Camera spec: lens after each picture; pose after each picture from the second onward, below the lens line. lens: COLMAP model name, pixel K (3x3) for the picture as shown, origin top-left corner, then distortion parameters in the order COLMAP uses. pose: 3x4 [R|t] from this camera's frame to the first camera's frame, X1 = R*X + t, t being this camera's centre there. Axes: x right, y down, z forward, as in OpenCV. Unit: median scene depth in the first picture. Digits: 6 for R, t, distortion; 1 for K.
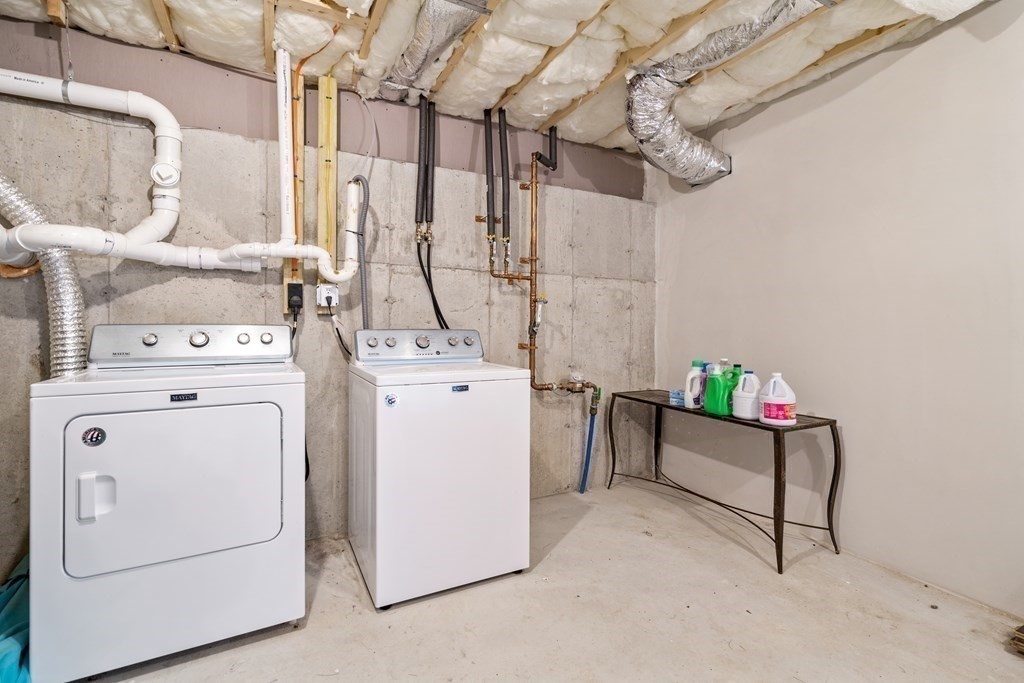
lens RADIAL K [[470.1, 0, 511.7], [0, 470.1, 332.0], [0, 0, 1]] dist [-0.004265, 0.001650]
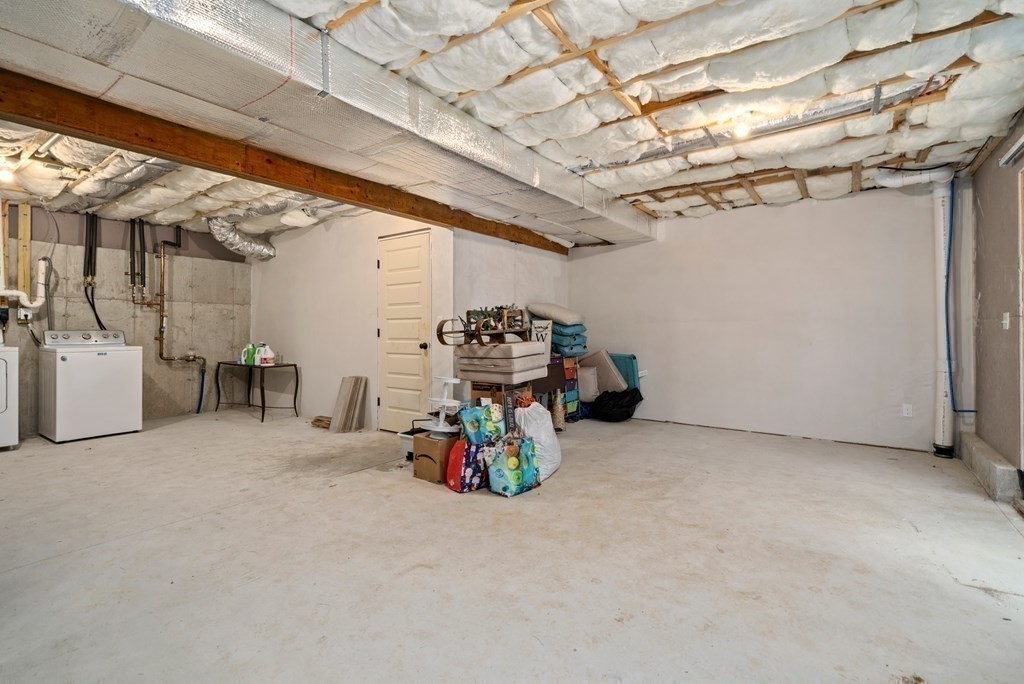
lens RADIAL K [[470.1, 0, 507.9], [0, 470.1, 326.0], [0, 0, 1]] dist [-0.004265, 0.001650]
pose [[0.889638, -0.005350, 0.456635, 0.477765], [0.012708, 0.999834, -0.013042, 0.024228], [-0.456490, 0.017406, 0.889558, -1.555032]]
